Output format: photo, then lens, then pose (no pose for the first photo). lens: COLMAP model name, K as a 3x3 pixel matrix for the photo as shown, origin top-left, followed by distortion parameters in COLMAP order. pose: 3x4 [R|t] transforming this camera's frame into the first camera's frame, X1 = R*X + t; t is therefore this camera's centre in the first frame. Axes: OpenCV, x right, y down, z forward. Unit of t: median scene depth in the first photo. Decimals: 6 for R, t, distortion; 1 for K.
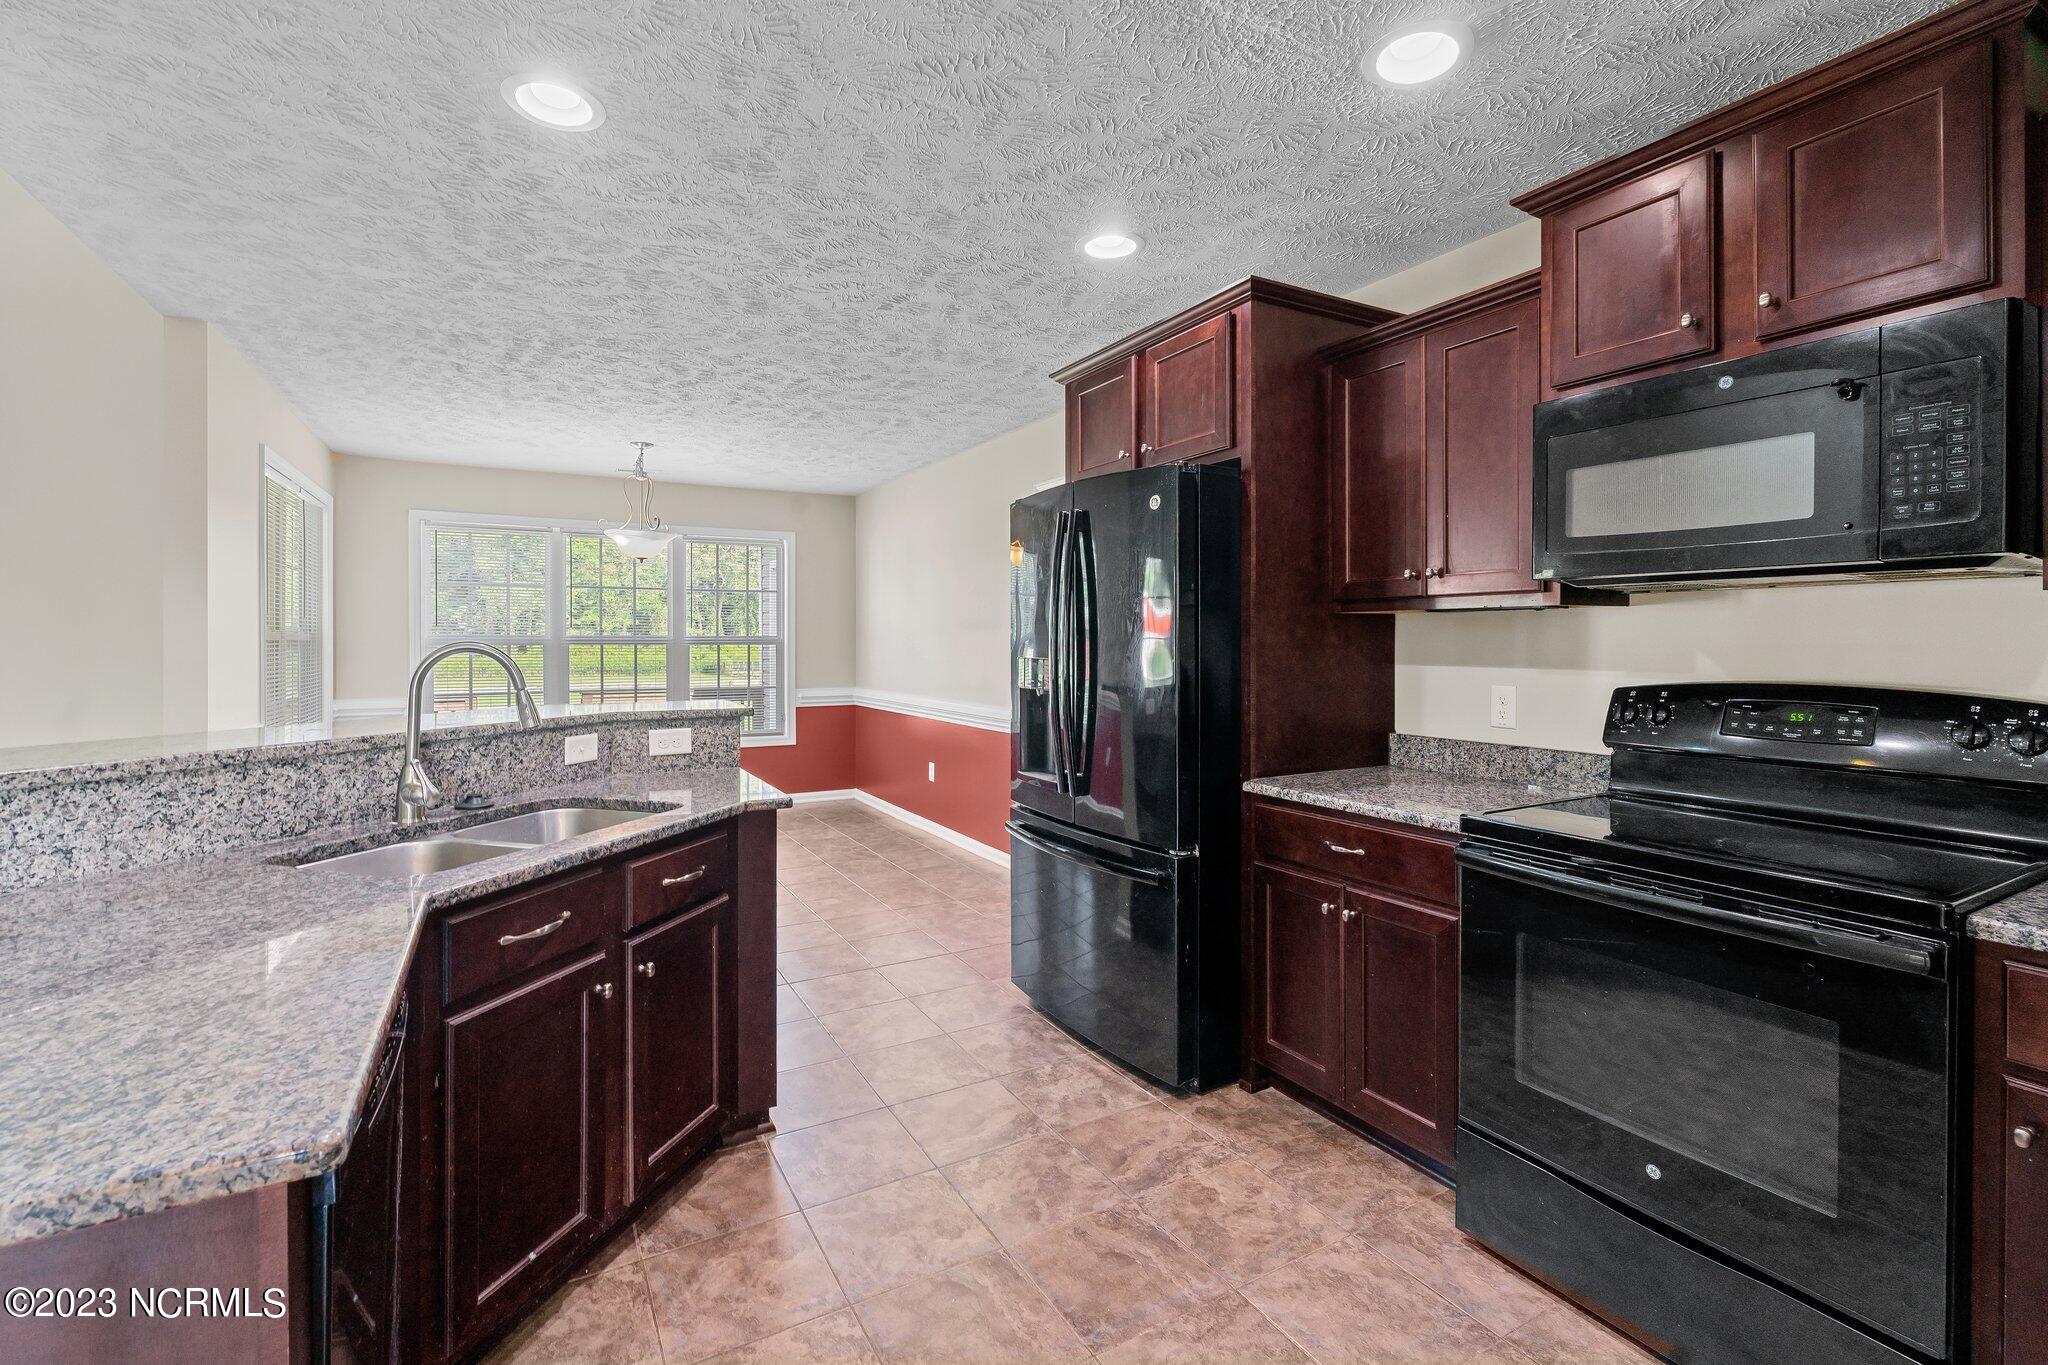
lens RADIAL K [[897.5, 0, 1033.4], [0, 897.5, 635.9], [0, 0, 1]] dist [-0.012163, 0.001947]
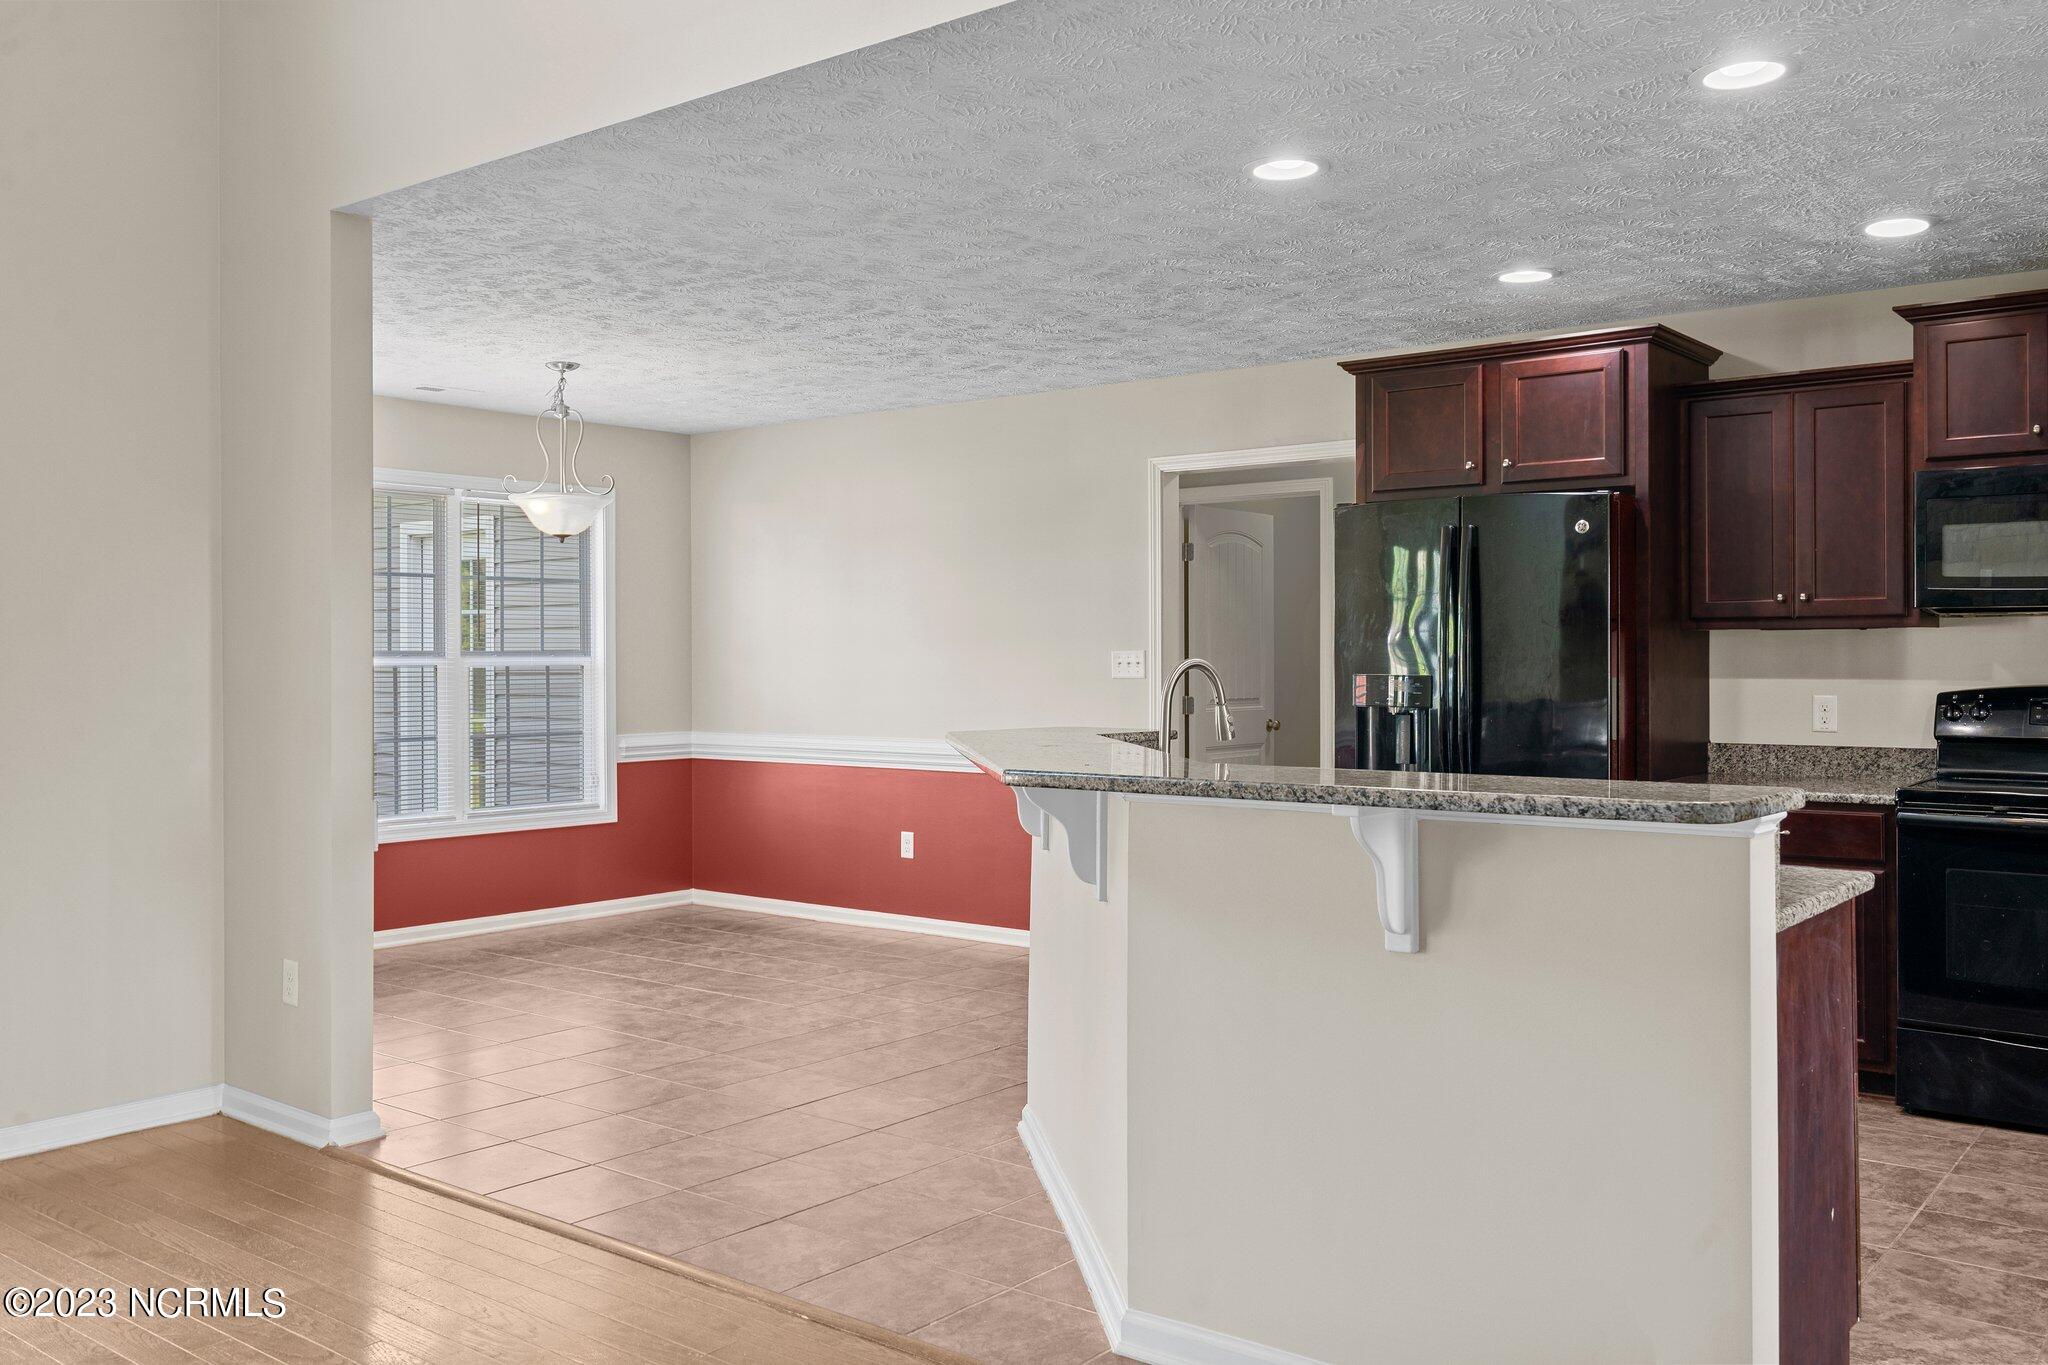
lens RADIAL K [[1697.2, 0, 1010.7], [0, 1697.2, 633.0], [0, 0, 1]] dist [-0.006363, -0.005991]
pose [[0.931824, 0.004896, 0.362879, -1.217456], [-0.000725, 0.999932, -0.011628, 0.002635], [-0.362911, 0.010573, 0.931764, -0.631338]]
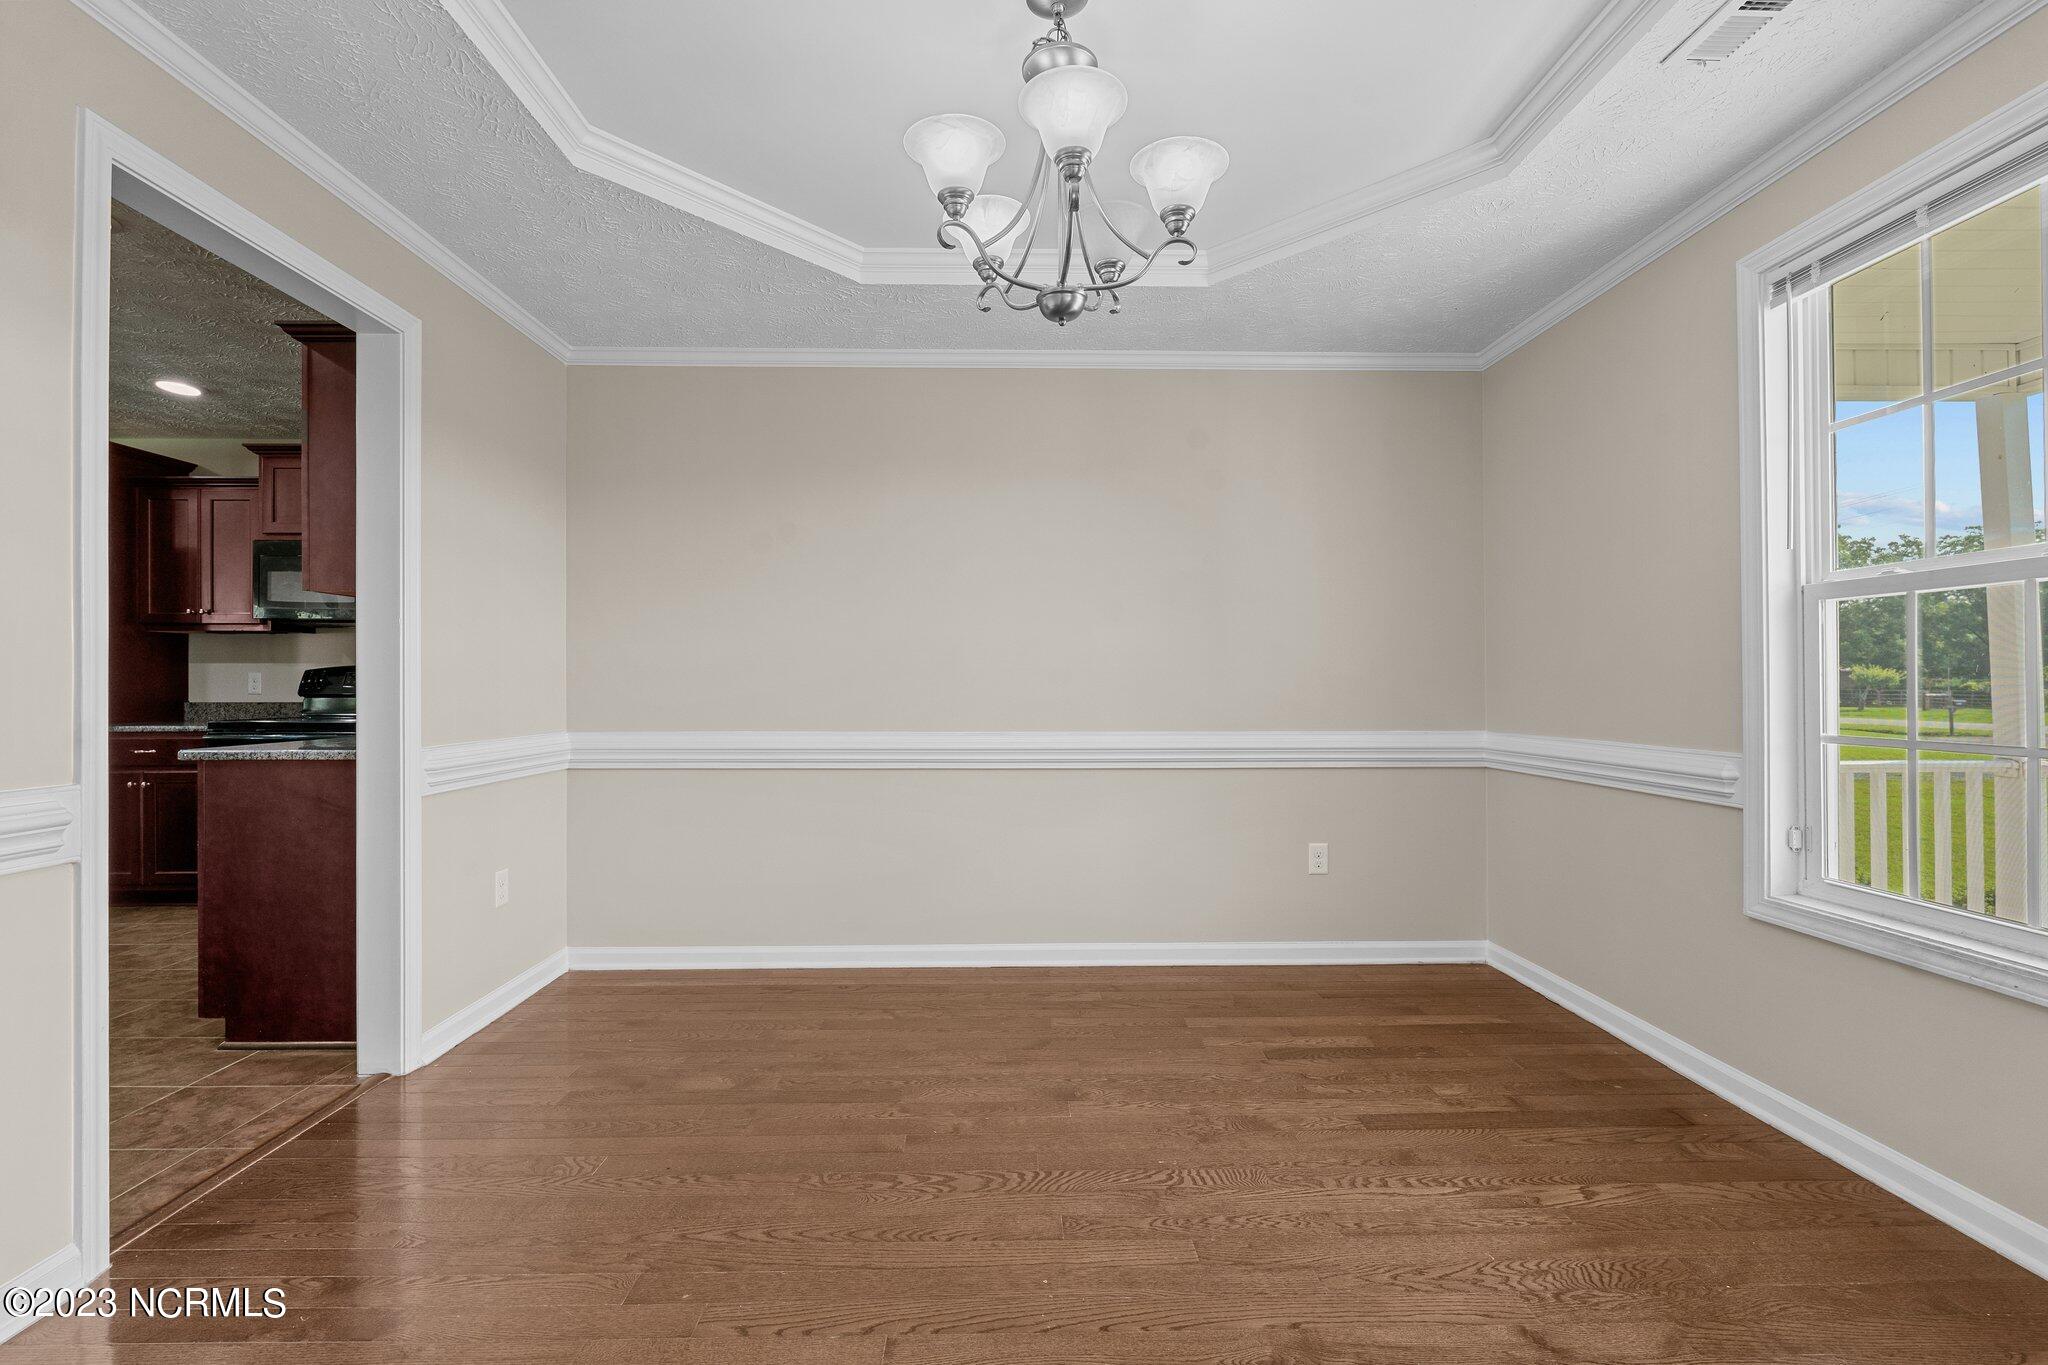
lens RADIAL K [[897.5, 0, 1023.4], [0, 897.5, 680.2], [0, 0, 1]] dist [-0.012163, 0.001947]
pose [[0.479352, 0.008048, 0.877586, -0.375087], [-0.002786, 0.999967, -0.007649, 0.081687], [-0.877618, 0.001222, 0.479359, -1.398767]]
